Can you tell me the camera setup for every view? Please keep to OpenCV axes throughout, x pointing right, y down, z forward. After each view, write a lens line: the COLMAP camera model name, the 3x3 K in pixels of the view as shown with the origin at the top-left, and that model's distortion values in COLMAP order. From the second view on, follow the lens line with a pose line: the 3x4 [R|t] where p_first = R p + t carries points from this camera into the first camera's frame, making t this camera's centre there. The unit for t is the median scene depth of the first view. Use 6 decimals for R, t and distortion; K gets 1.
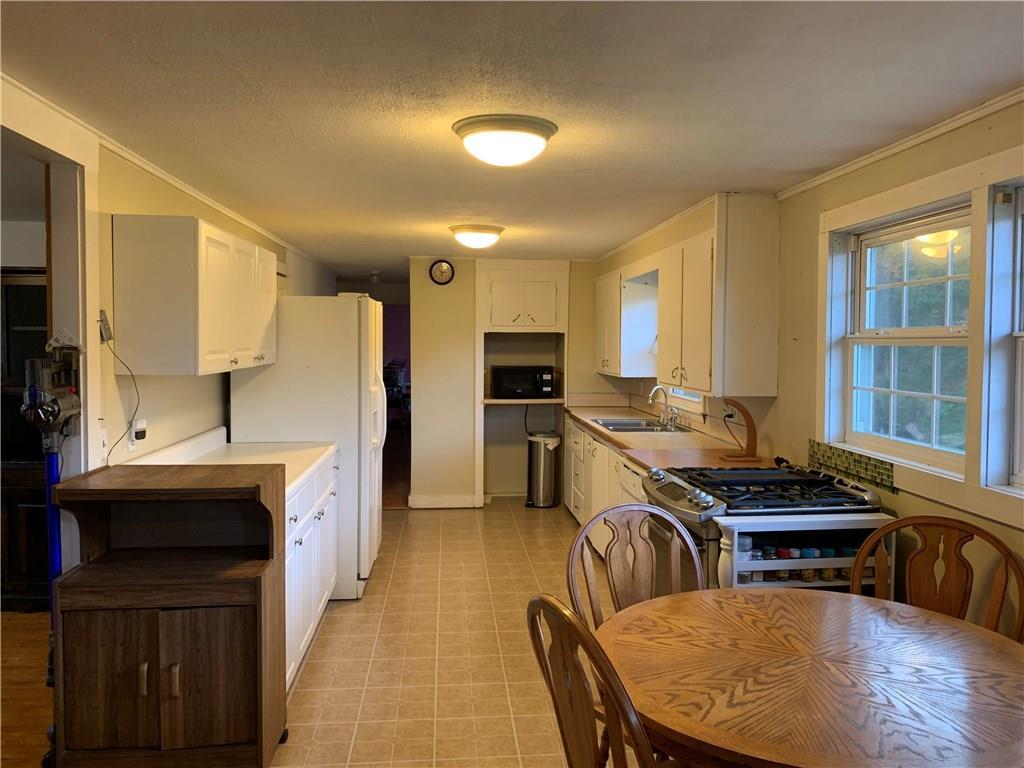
lens RADIAL K [[778.0, 0, 512.0], [0, 778.0, 384.0], [0, 0, 1]] dist [-0.005255, -0.003809]
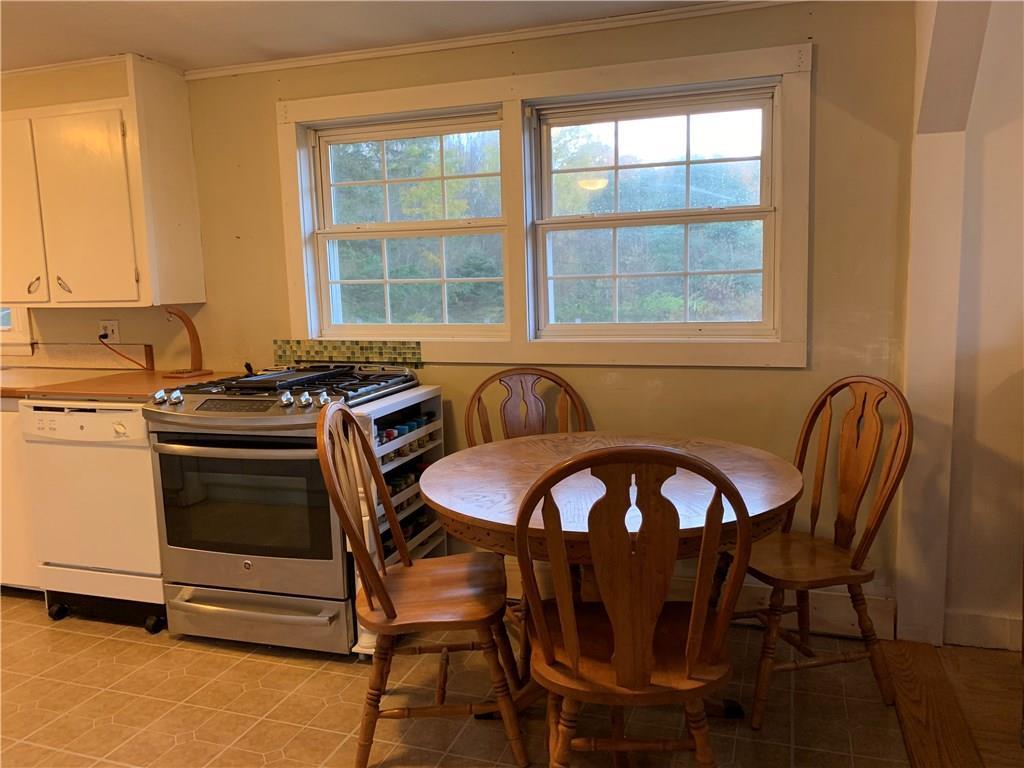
lens RADIAL K [[803.9, 0, 512.0], [0, 803.9, 384.0], [0, 0, 1]] dist [0.006627, 0.001432]
pose [[0.409825, -0.136537, 0.901888, -0.463160], [0.073553, 0.990461, 0.116523, 0.033640], [-0.909194, 0.018582, 0.415958, 0.353963]]
